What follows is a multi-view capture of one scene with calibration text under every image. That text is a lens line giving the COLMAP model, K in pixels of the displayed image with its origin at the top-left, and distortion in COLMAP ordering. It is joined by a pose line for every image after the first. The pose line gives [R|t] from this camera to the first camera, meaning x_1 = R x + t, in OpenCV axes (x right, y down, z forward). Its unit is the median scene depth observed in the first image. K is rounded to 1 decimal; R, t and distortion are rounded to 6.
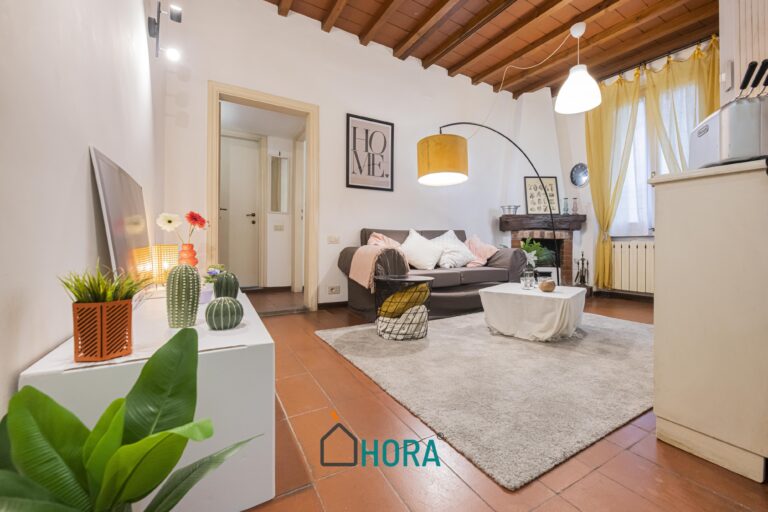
lens RADIAL K [[312.3, 0, 383.5], [0, 312.3, 240.2], [0, 0, 1]] dist [0.000699, -0.000021]
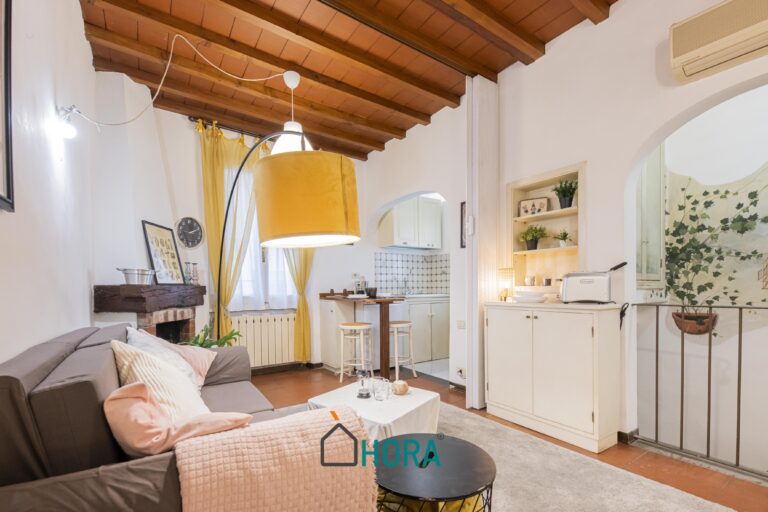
lens RADIAL K [[343.8, 0, 368.1], [0, 343.8, 293.8], [0, 0, 1]] dist [0.001837, -0.000506]
pose [[-0.063899, -0.024083, 0.997666, -0.262010], [-0.002843, 0.999709, 0.023950, -0.084907], [-0.997952, -0.001306, -0.063949, 0.654980]]
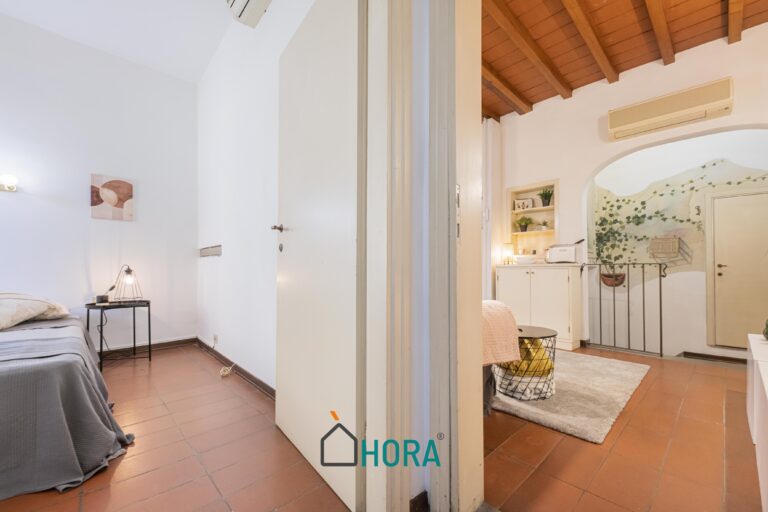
lens RADIAL K [[311.5, 0, 383.4], [0, 311.5, 265.6], [0, 0, 1]] dist [0.001806, 0.000164]
pose [[-0.235805, 0.003110, 0.971796, -0.443503], [-0.011036, 0.999922, -0.005877, -0.038797], [-0.971738, -0.012110, -0.235752, 0.950117]]
